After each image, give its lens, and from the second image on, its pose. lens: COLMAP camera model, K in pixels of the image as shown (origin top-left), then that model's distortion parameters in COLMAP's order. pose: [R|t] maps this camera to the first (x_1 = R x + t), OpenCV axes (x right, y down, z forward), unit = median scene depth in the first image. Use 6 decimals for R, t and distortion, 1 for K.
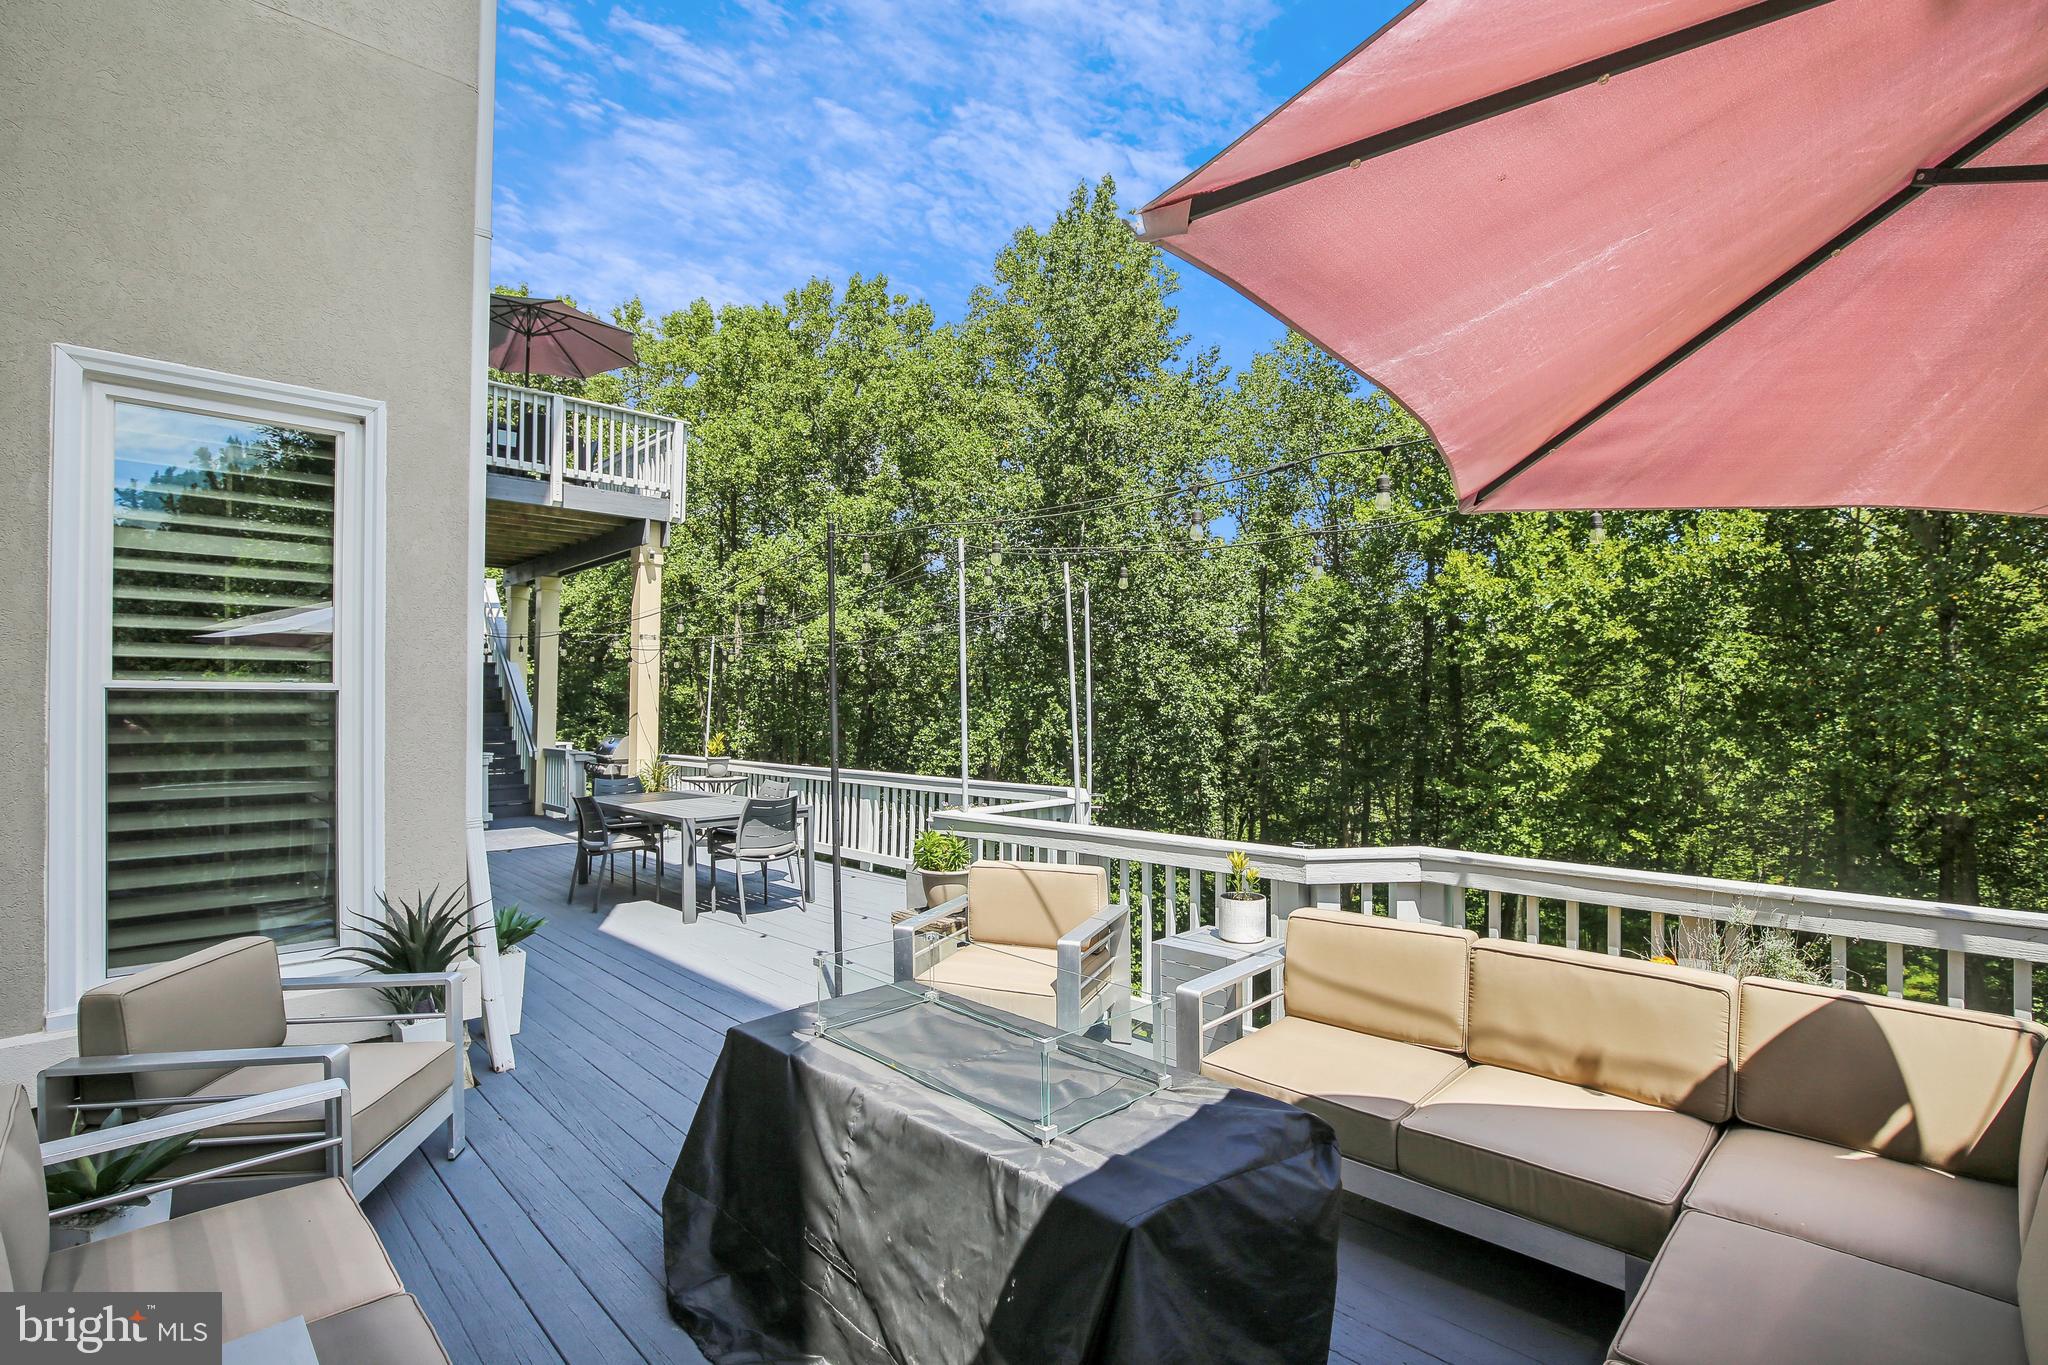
lens RADIAL K [[950.6, 0, 1022.6], [0, 950.6, 692.5], [0, 0, 1]] dist [-0.016845, 0.004163]
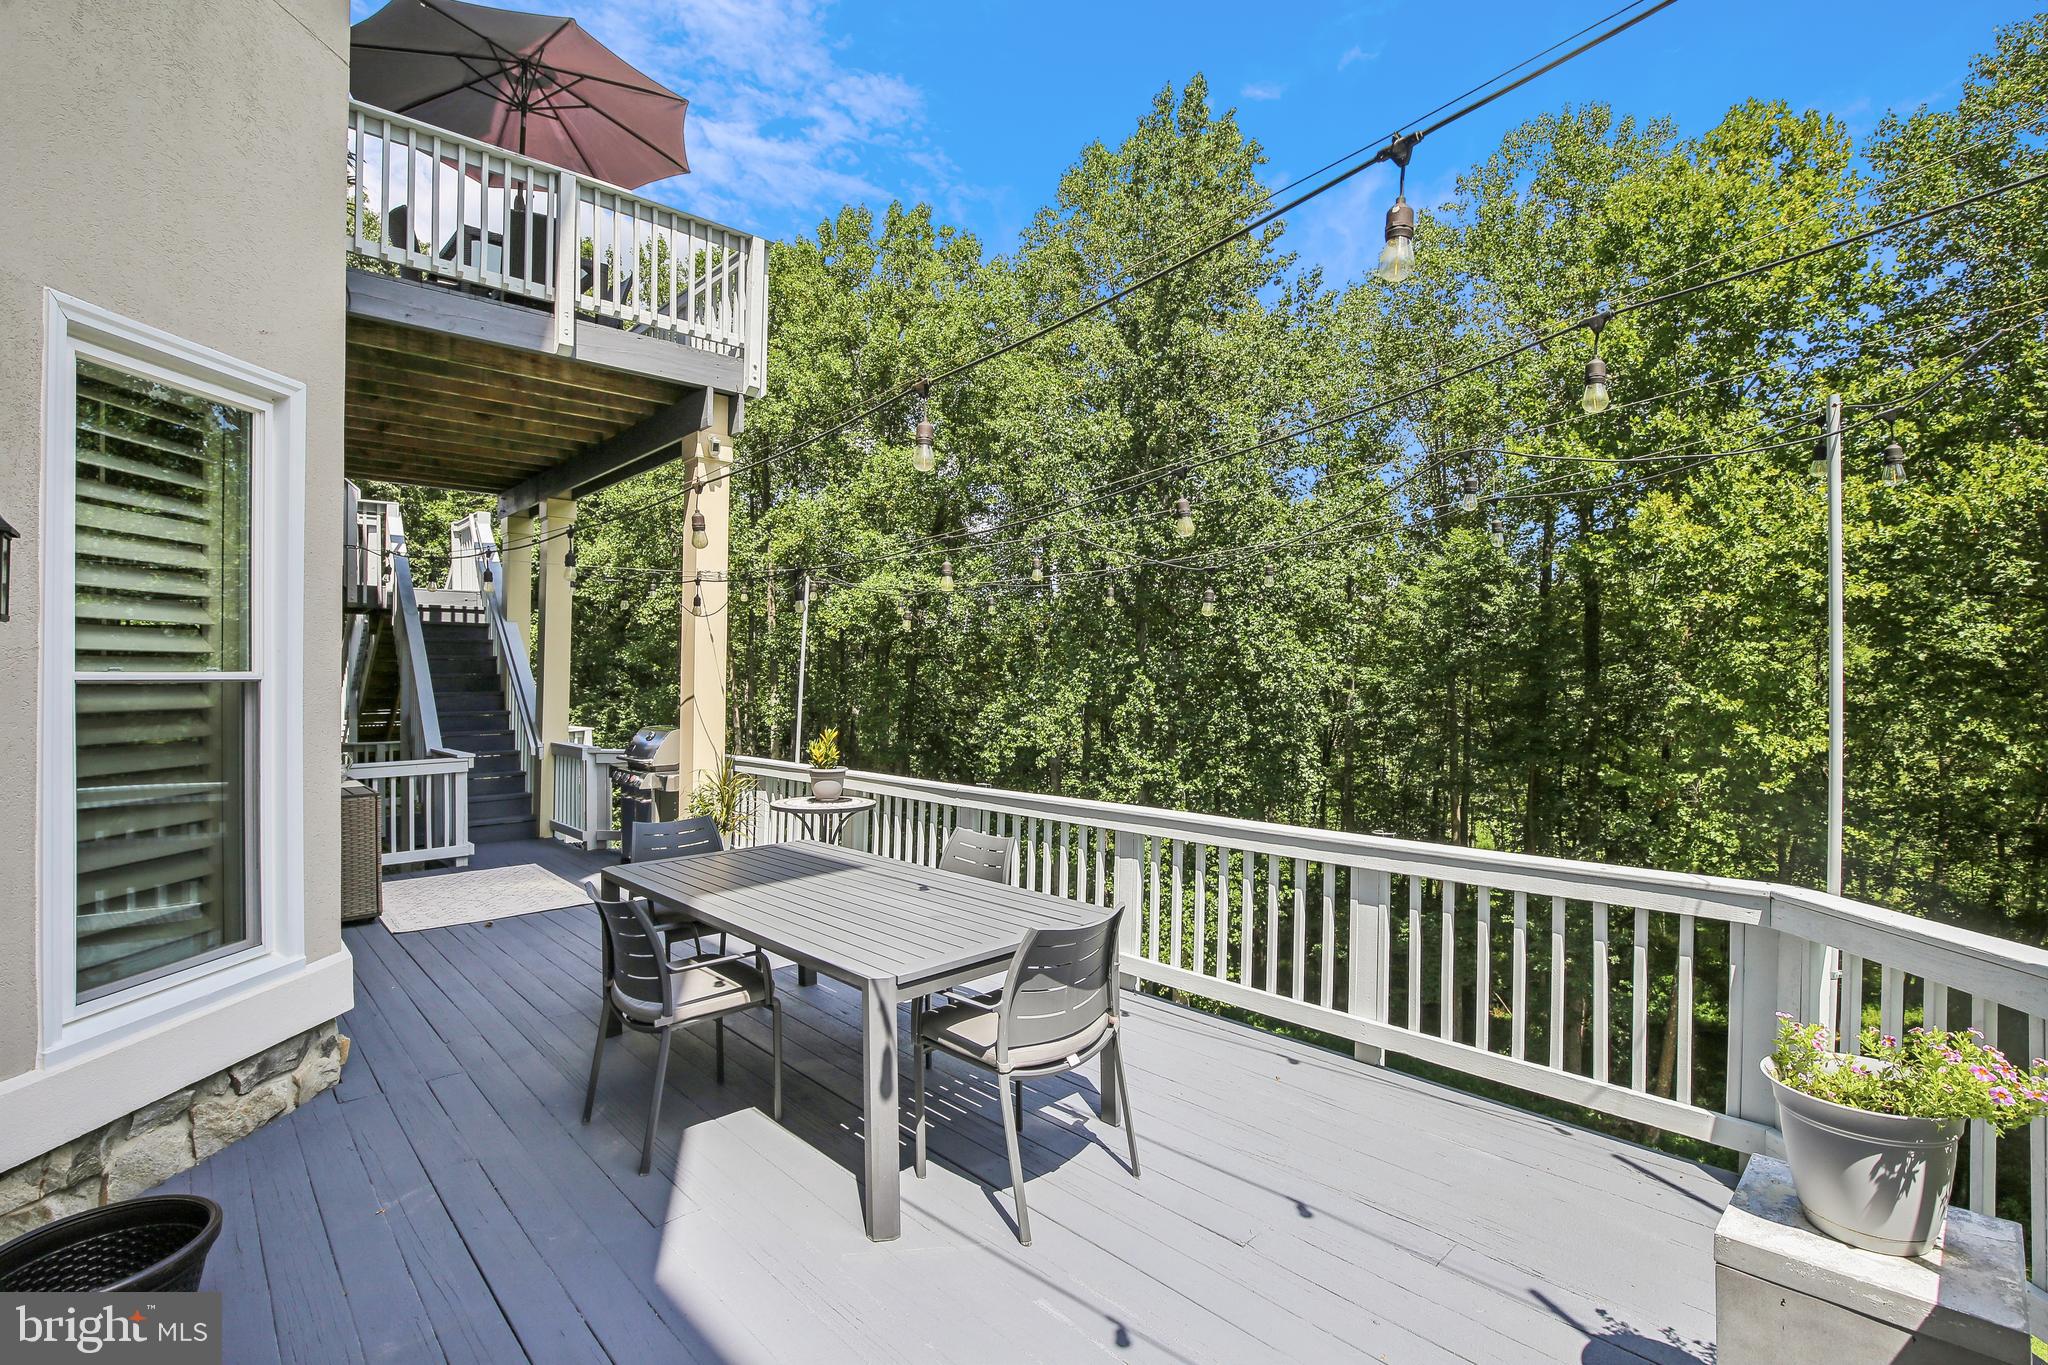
lens RADIAL K [[950.6, 0, 1032.6], [0, 950.6, 674.6], [0, 0, 1]] dist [-0.016845, 0.004163]
pose [[0.999971, -0.000140, -0.007593, -0.059877], [0.000231, 0.999928, 0.012011, 0.000109], [0.007591, -0.012012, 0.999899, 0.125488]]
